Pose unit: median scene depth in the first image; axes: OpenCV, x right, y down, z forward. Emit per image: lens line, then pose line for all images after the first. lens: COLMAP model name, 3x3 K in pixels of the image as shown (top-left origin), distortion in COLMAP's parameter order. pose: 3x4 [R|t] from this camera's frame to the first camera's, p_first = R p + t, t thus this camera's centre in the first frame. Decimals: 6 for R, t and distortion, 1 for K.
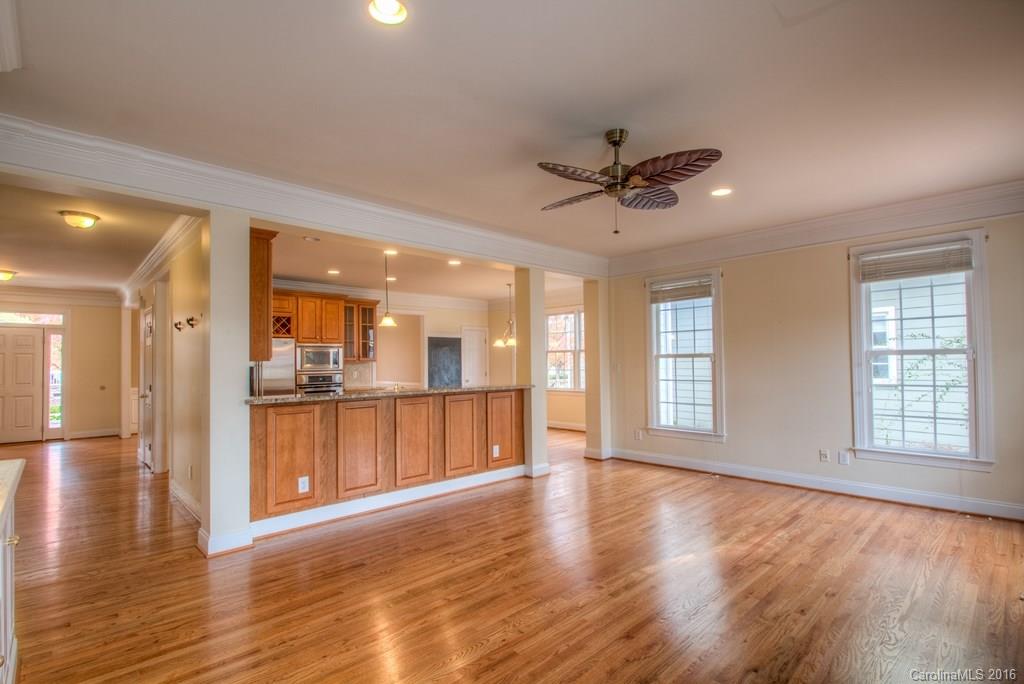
lens RADIAL K [[486.5, 0, 509.4], [0, 486.5, 349.5], [0, 0, 1]] dist [0.001834, -0.019710]
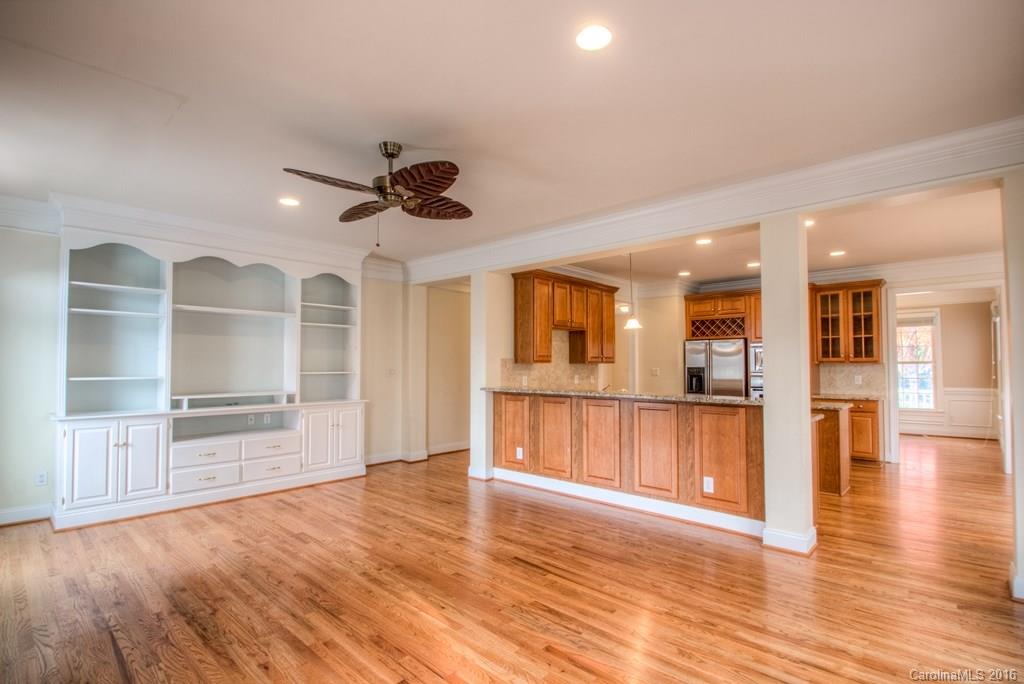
lens RADIAL K [[486.5, 0, 509.4], [0, 486.5, 349.5], [0, 0, 1]] dist [0.001834, -0.019710]
pose [[0.063300, -0.022346, -0.997744, 0.934885], [0.026094, 0.999445, -0.020728, 0.012743], [0.997653, -0.024723, 0.063848, 0.872695]]
